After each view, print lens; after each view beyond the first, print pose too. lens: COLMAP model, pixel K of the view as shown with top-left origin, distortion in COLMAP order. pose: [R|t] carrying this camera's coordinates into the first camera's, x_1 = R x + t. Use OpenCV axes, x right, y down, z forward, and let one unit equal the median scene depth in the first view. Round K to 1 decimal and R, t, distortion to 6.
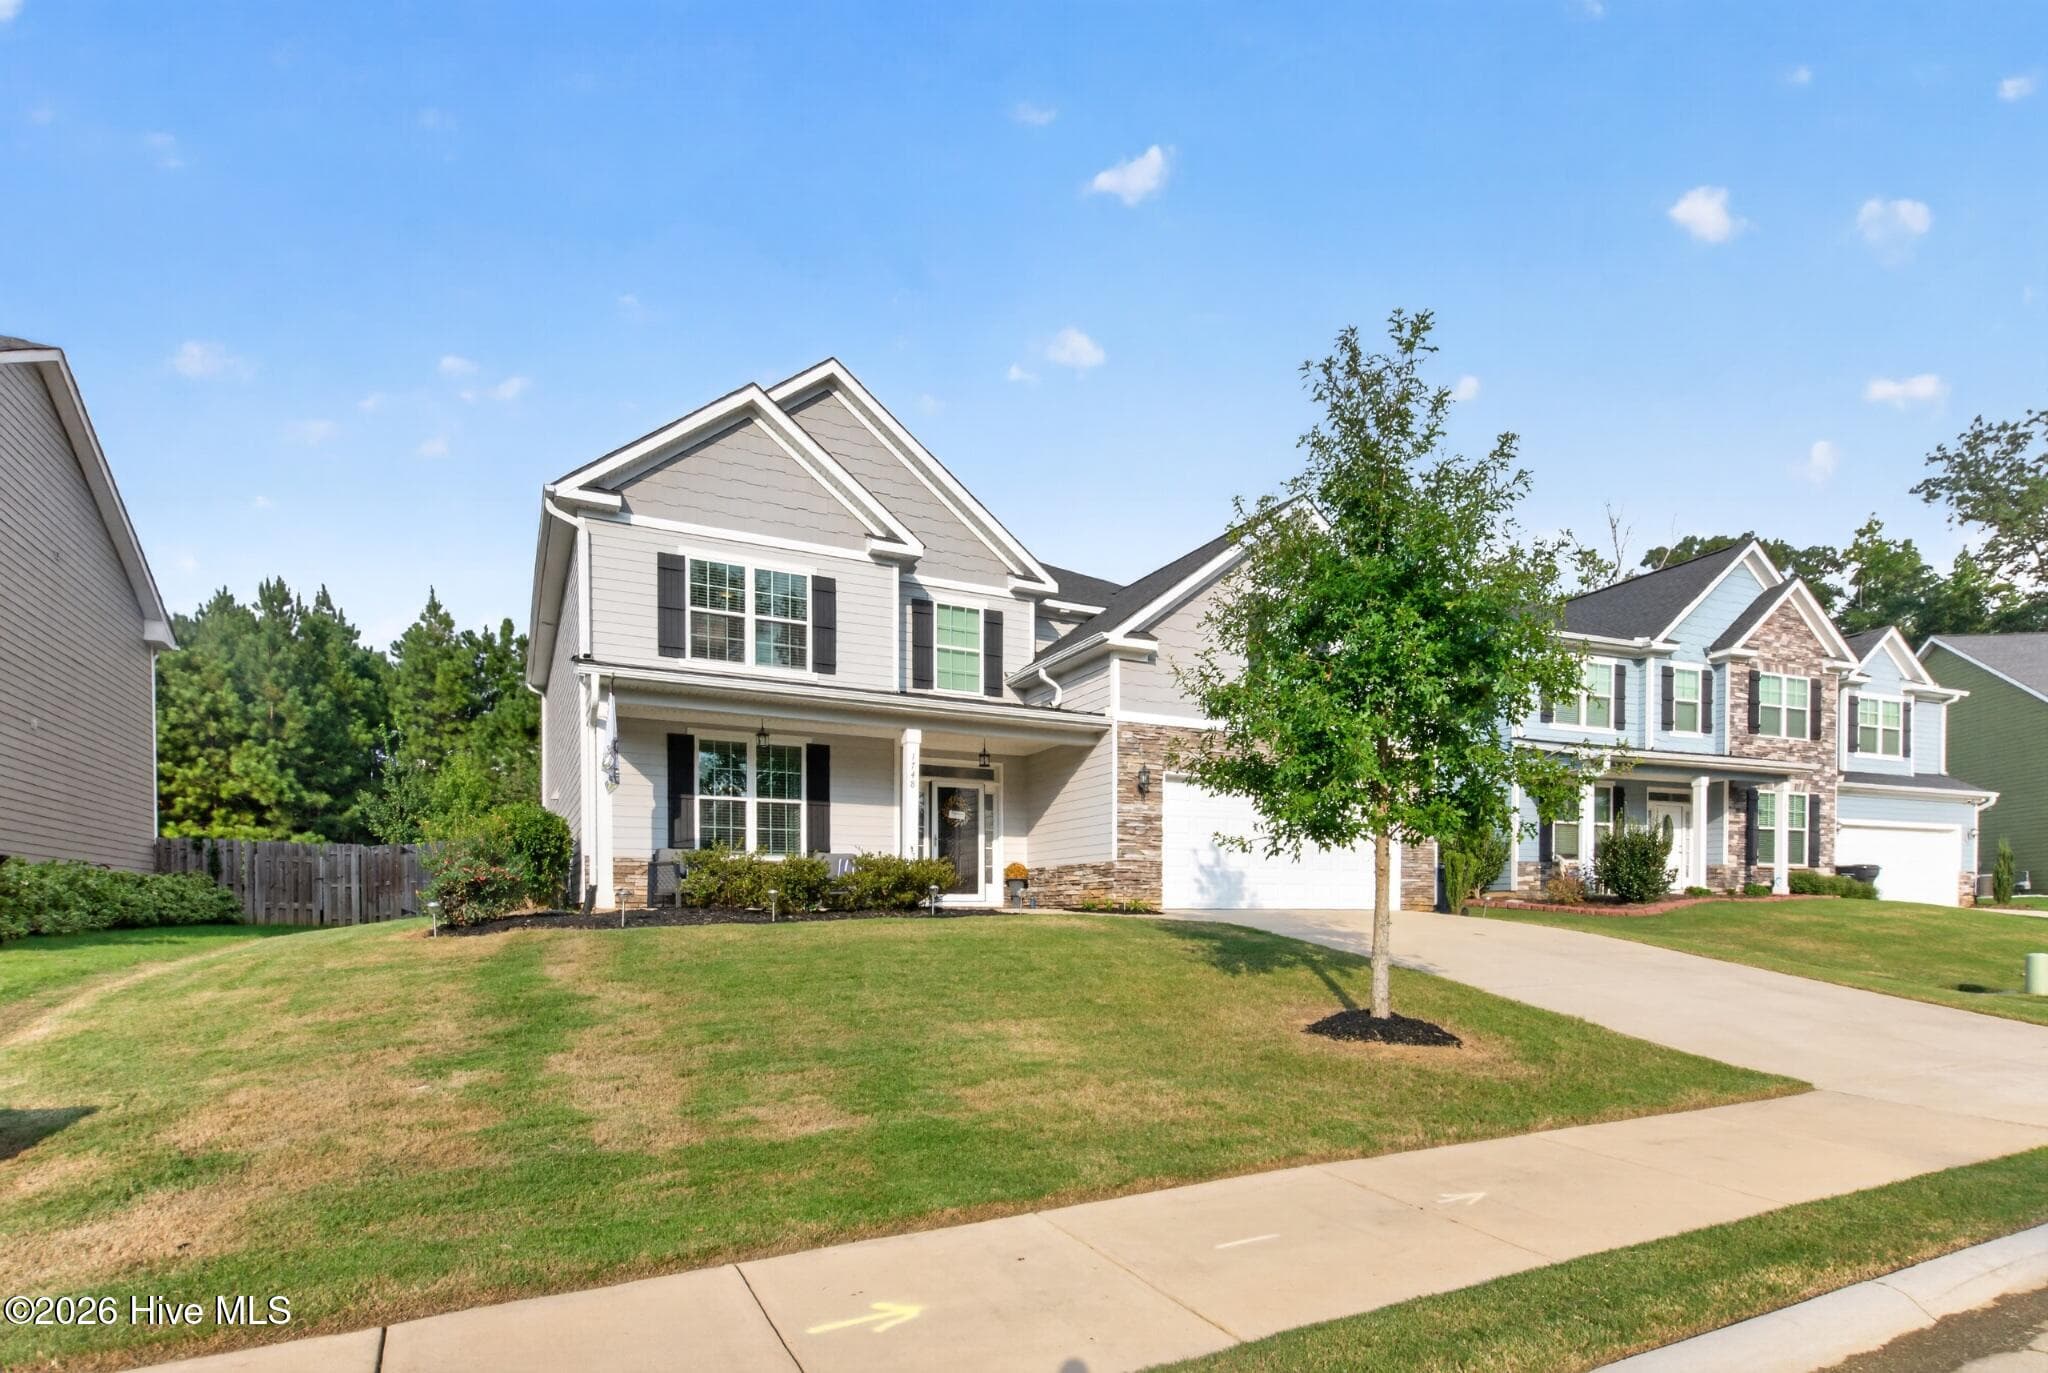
lens RADIAL K [[1137.2, 0, 1027.1], [0, 1137.2, 943.9], [0, 0, 1]] dist [0.013322, 0.001938]
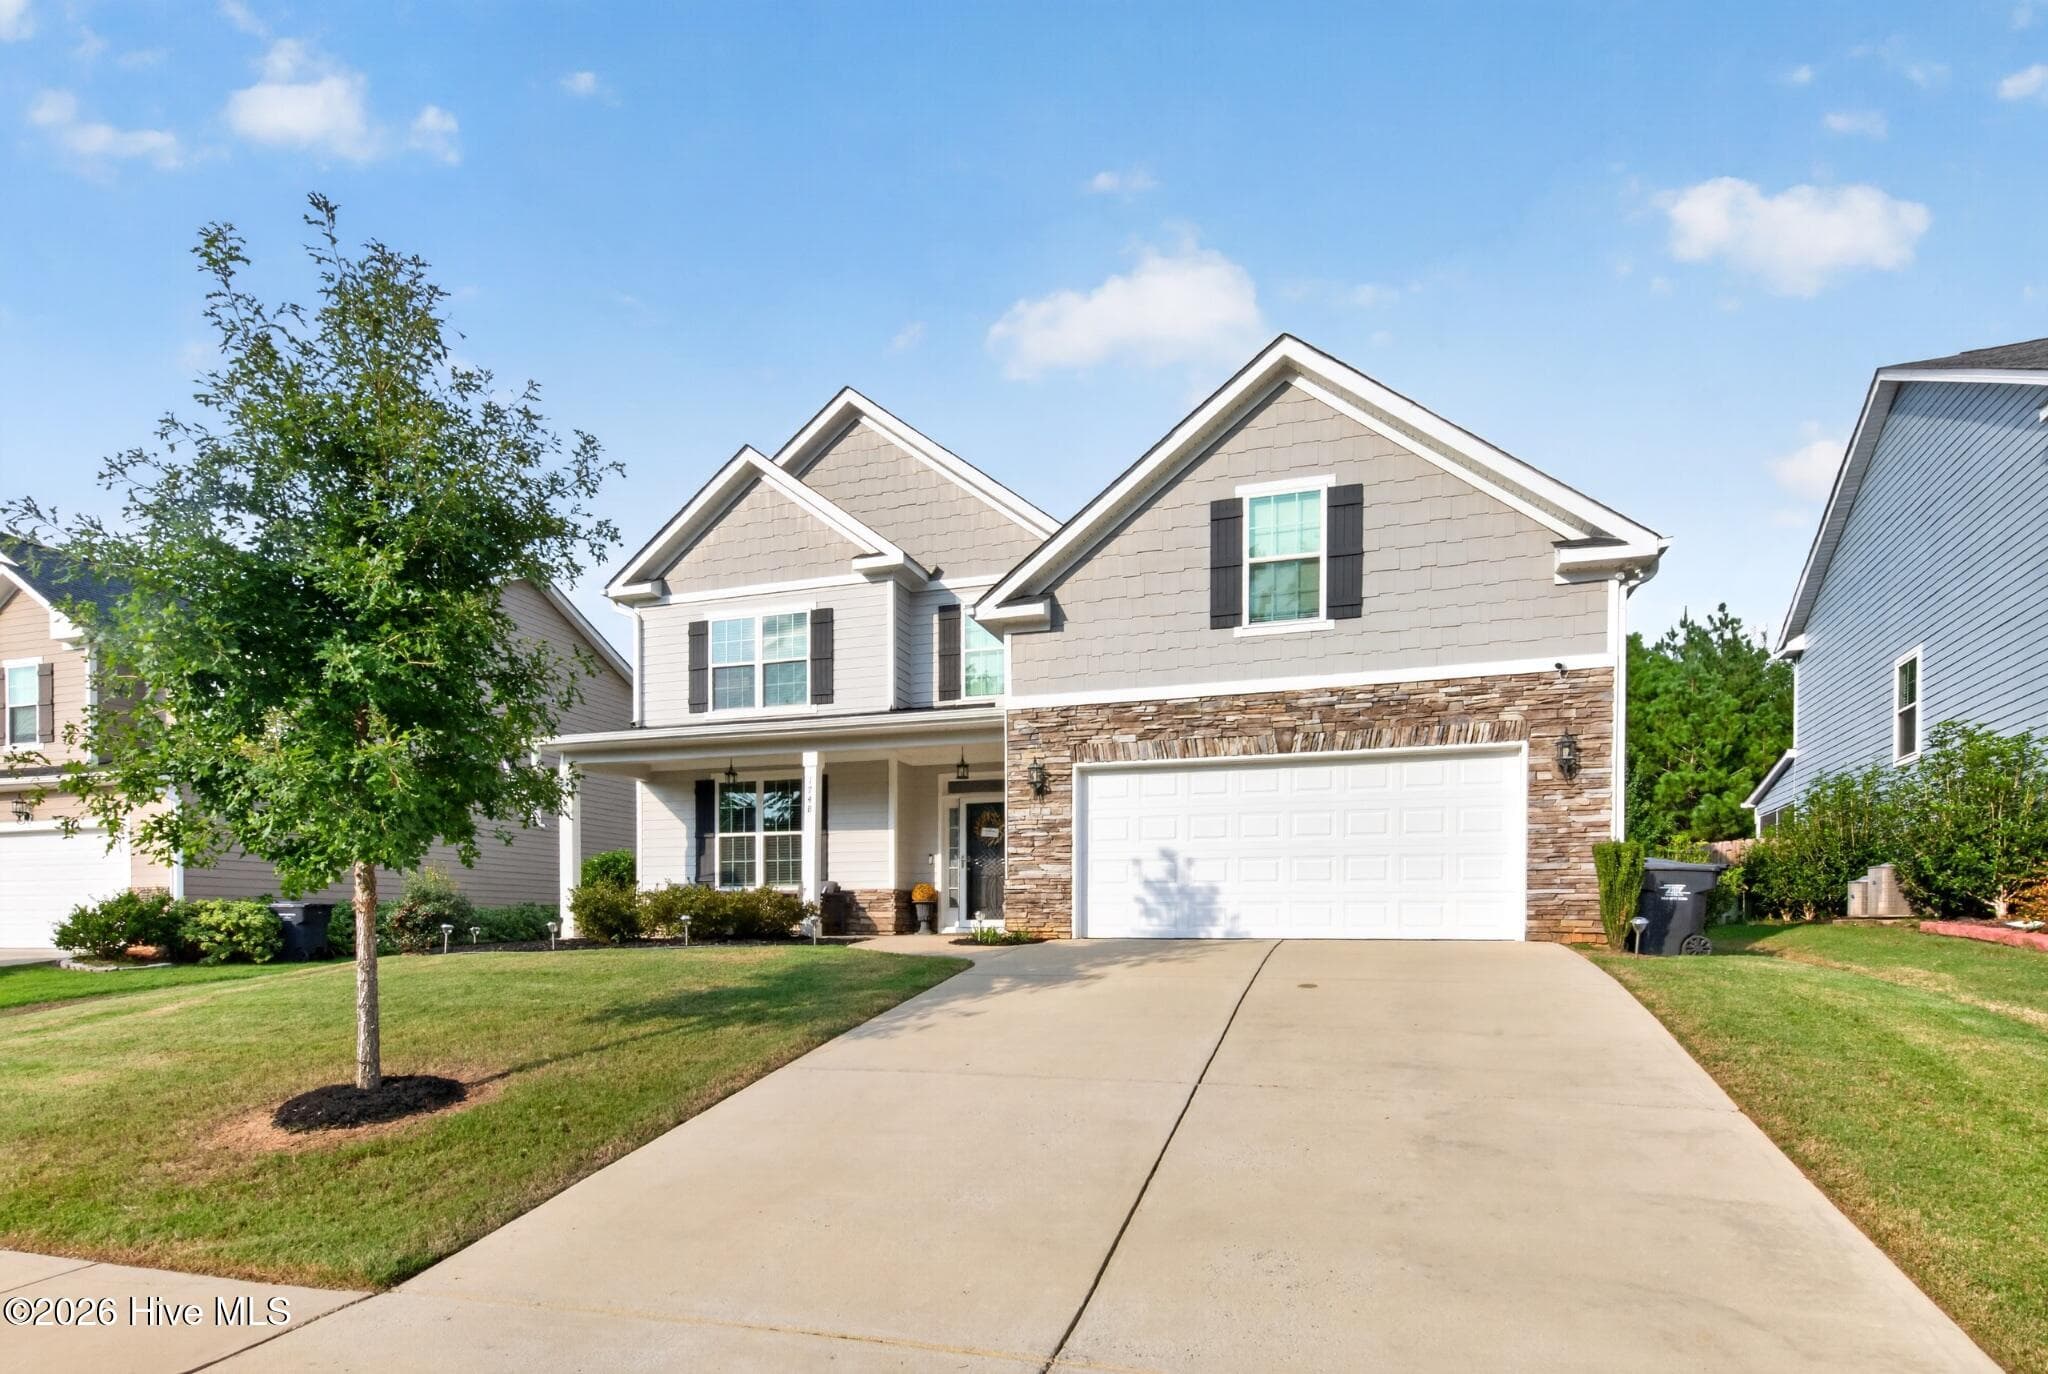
lens RADIAL K [[1137.2, 0, 1027.1], [0, 1137.2, 944.4], [0, 0, 1]] dist [0.013322, 0.001938]
pose [[0.674097, 0.011565, -0.738553, 0.701459], [-0.018619, 0.999826, -0.001338, -0.025840], [0.738408, 0.014653, 0.674195, 0.458491]]
